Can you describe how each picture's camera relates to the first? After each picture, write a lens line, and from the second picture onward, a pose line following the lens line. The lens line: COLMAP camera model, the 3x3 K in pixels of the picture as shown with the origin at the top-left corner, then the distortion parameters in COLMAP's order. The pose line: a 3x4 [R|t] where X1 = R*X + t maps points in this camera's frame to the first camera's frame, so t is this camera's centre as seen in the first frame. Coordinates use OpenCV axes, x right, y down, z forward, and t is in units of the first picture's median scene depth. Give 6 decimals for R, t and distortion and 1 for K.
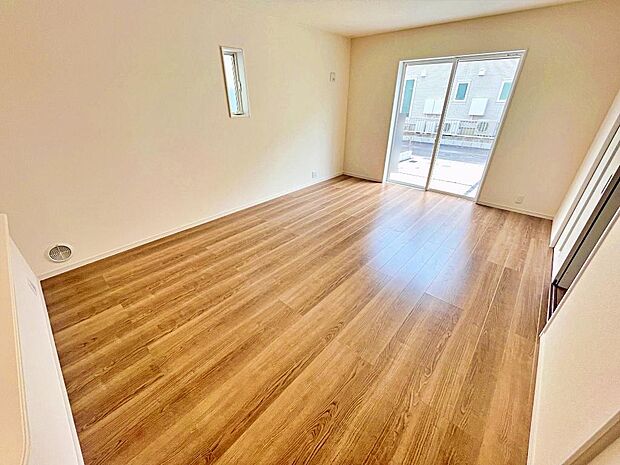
lens RADIAL K [[251.2, 0, 308.5], [0, 251.2, 230.5], [0, 0, 1]] dist [-0.002825, -0.000329]
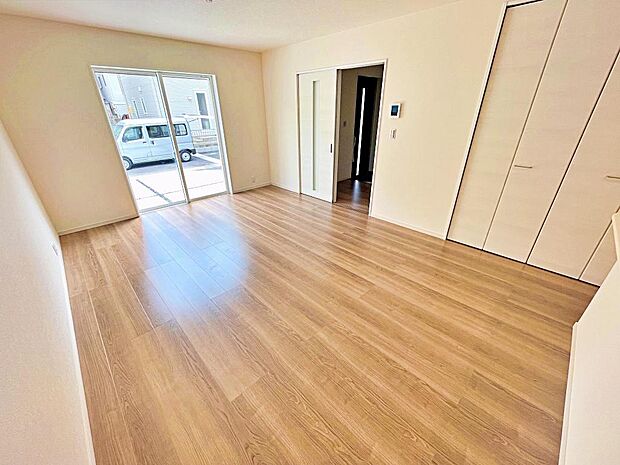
lens RADIAL K [[251.2, 0, 308.5], [0, 251.2, 230.5], [0, 0, 1]] dist [-0.002825, -0.000329]
pose [[0.065151, -0.433704, 0.898697, -0.656206], [0.476522, 0.804809, 0.353849, -0.291537], [-0.876745, 0.405195, 0.259104, 0.553275]]
